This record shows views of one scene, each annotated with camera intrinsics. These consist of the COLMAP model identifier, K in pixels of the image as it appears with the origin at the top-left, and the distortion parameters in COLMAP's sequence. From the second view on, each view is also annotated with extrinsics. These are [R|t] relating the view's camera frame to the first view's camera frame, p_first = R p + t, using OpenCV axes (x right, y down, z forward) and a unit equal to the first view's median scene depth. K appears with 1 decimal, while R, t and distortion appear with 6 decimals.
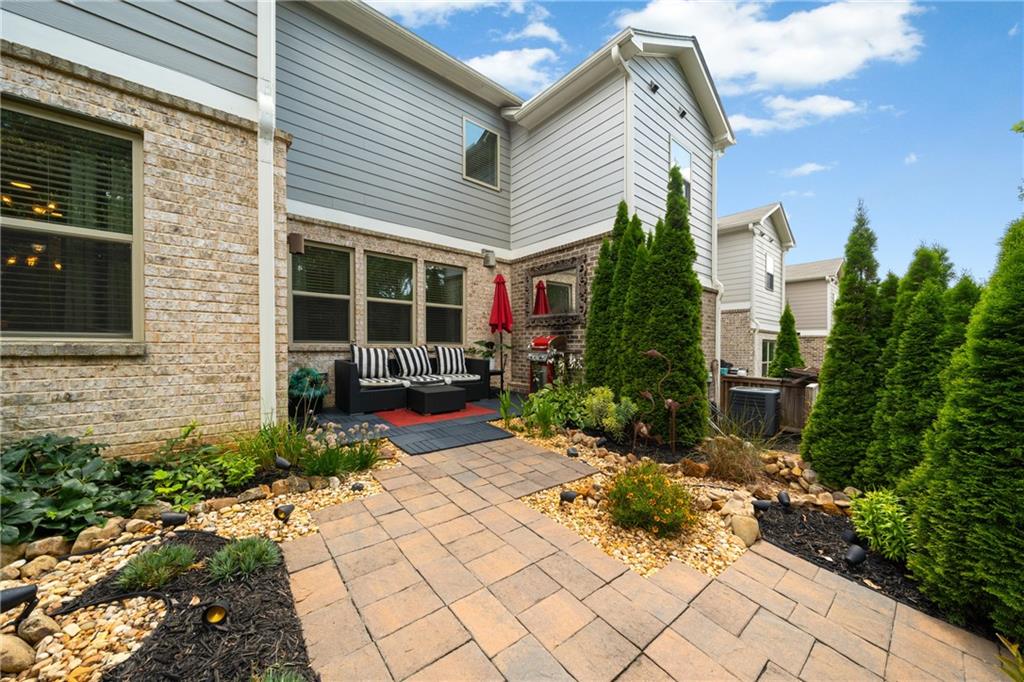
lens RADIAL K [[357.5, 0, 506.4], [0, 357.5, 354.9], [0, 0, 1]] dist [0.000510, 0.000000]
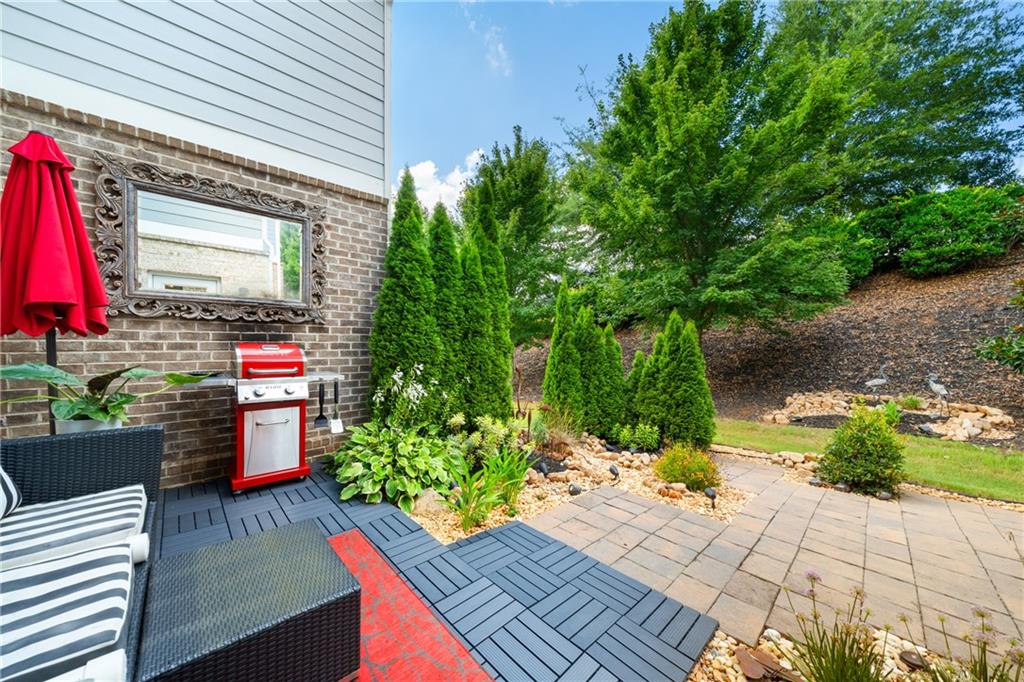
lens RADIAL K [[352.0, 0, 510.5], [0, 352.0, 353.7], [0, 0, 1]] dist [-0.006354, -0.000056]
pose [[-0.078153, -0.039781, 0.996147, -0.385118], [0.016806, 0.999009, 0.041214, -0.056479], [-0.996800, 0.019962, -0.077407, 0.724358]]
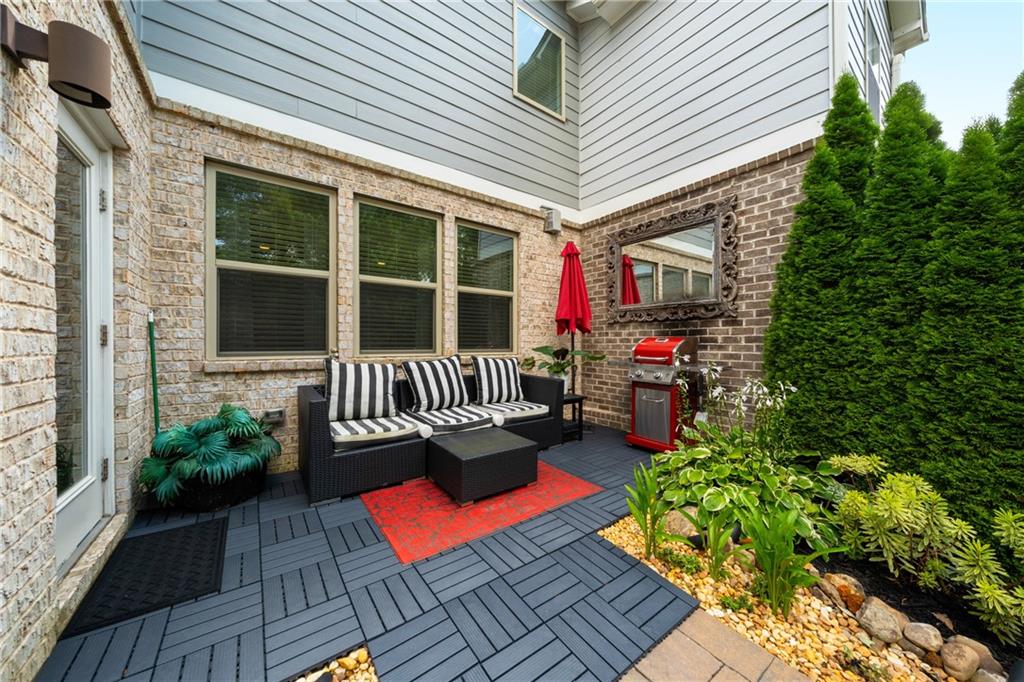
lens RADIAL K [[354.1, 0, 505.2], [0, 354.1, 343.0], [0, 0, 1]] dist [-0.001645, -0.000099]
pose [[0.998095, -0.005379, -0.061468, -0.109799], [0.003699, 0.999617, -0.027414, -0.031256], [0.061592, 0.027134, 0.997733, 0.410705]]
